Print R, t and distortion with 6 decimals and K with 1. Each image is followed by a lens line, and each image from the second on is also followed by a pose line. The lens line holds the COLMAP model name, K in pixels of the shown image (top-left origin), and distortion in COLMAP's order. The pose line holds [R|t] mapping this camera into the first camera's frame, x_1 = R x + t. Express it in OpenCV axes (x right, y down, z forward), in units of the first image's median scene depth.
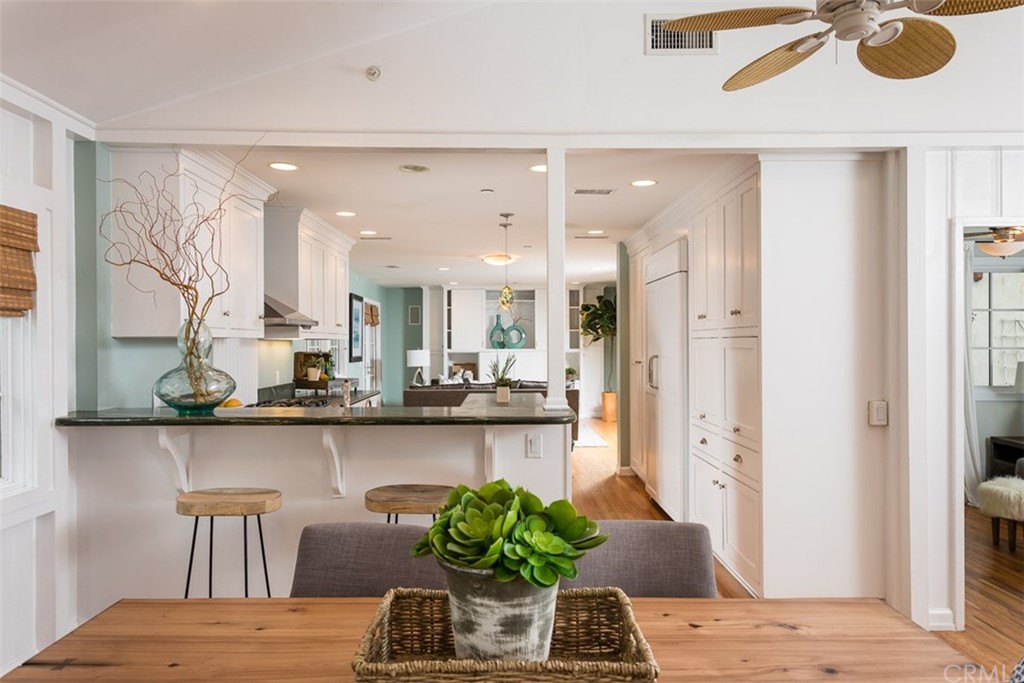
lens RADIAL K [[698.4, 0, 515.6], [0, 698.4, 344.9], [0, 0, 1]] dist [0.000579, 0.002880]
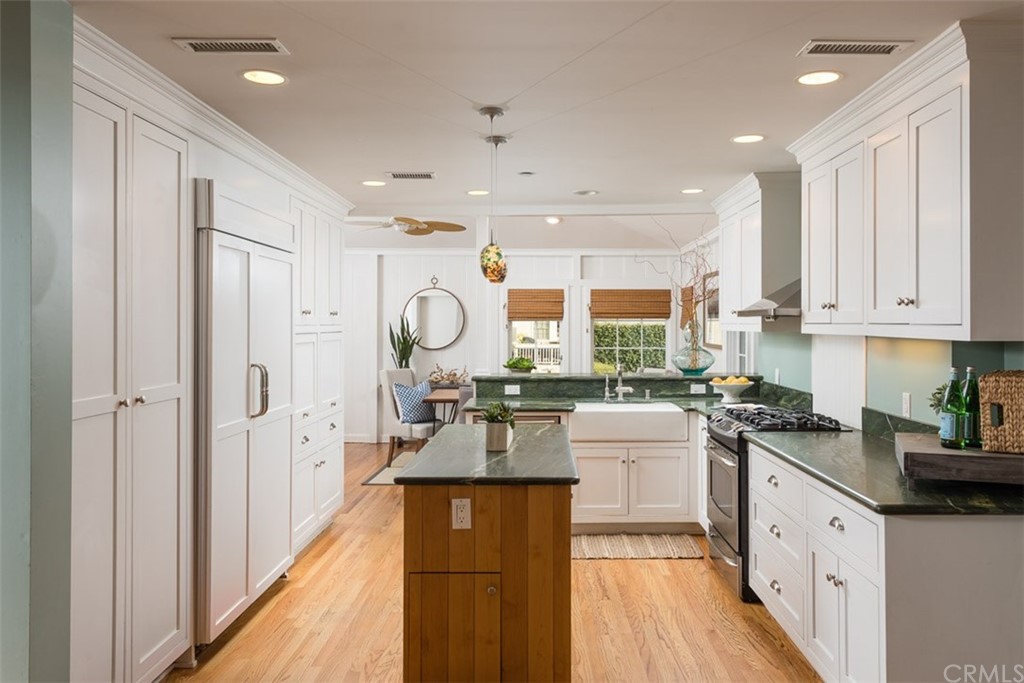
lens RADIAL K [[780.3, 0, 548.1], [0, 780.3, 317.8], [0, 0, 1]] dist [-0.005957, 0.000023]
pose [[-0.999971, 0.004023, 0.006542, -0.067835], [0.003999, 0.999985, -0.003761, -0.024017], [-0.006557, -0.003734, -0.999972, 1.858215]]
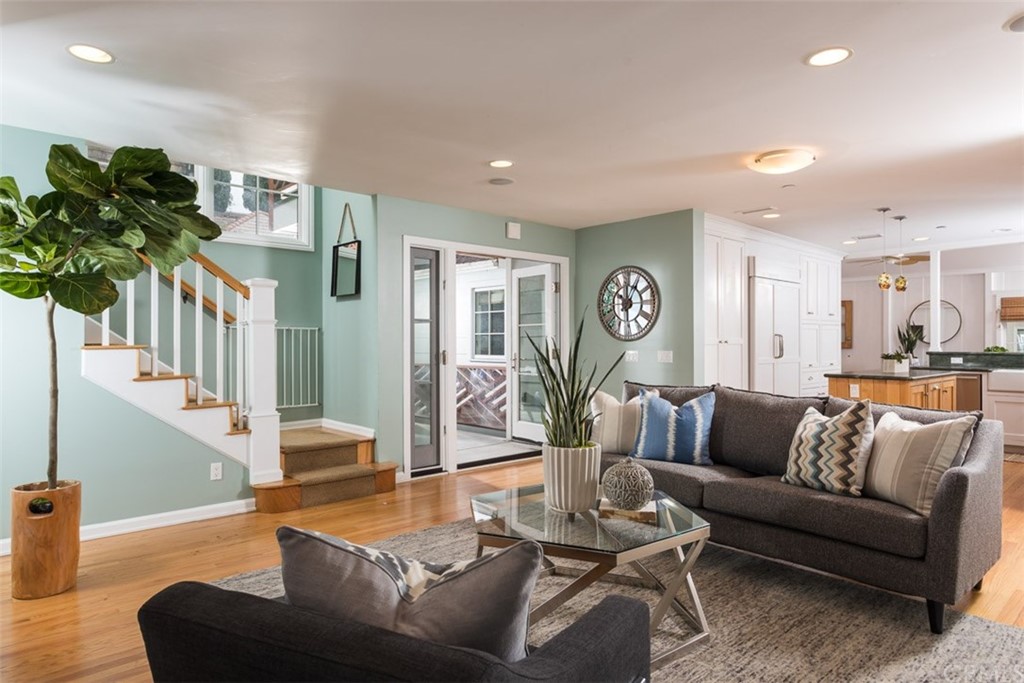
lens RADIAL K [[618.5, 0, 512.0], [0, 618.5, 341.5], [0, 0, 1]] dist [0.003535, 0.001719]
pose [[-0.658383, 0.003635, 0.752674, -0.403914], [0.005683, 0.999984, 0.000142, 0.027795], [-0.752662, 0.004371, -0.658393, 2.410068]]
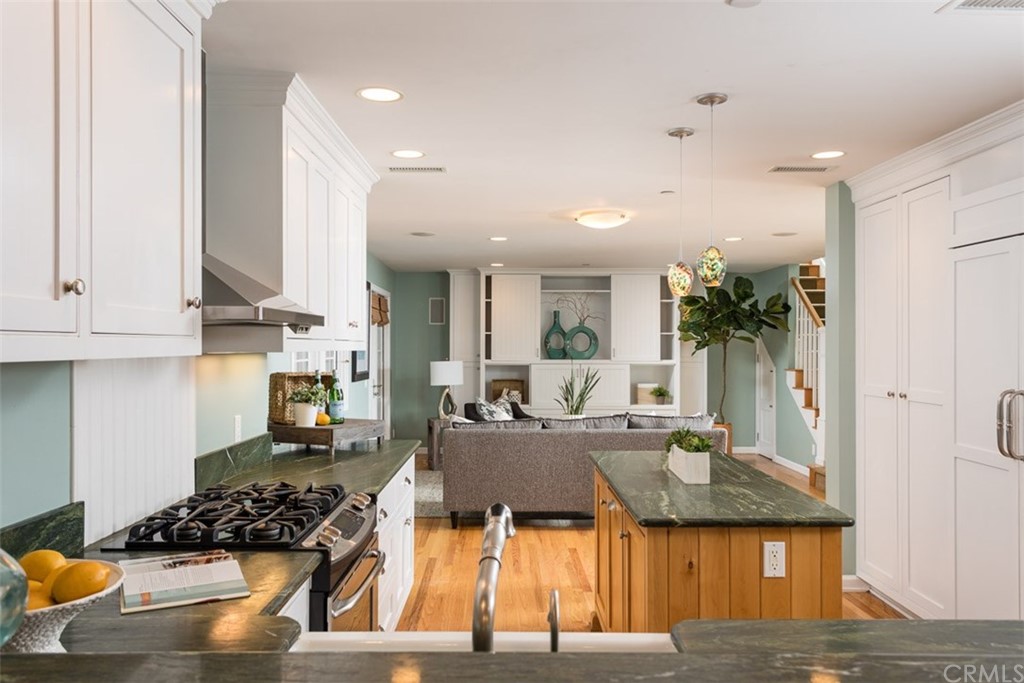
lens RADIAL K [[802.0, 0, 512.0], [0, 802.0, 341.5], [0, 0, 1]] dist [-0.043884, -0.000810]
pose [[0.999960, 0.005597, -0.007036, -0.158747], [-0.005653, 0.999952, -0.008028, -0.013646], [0.006991, 0.008068, 0.999943, 0.483571]]
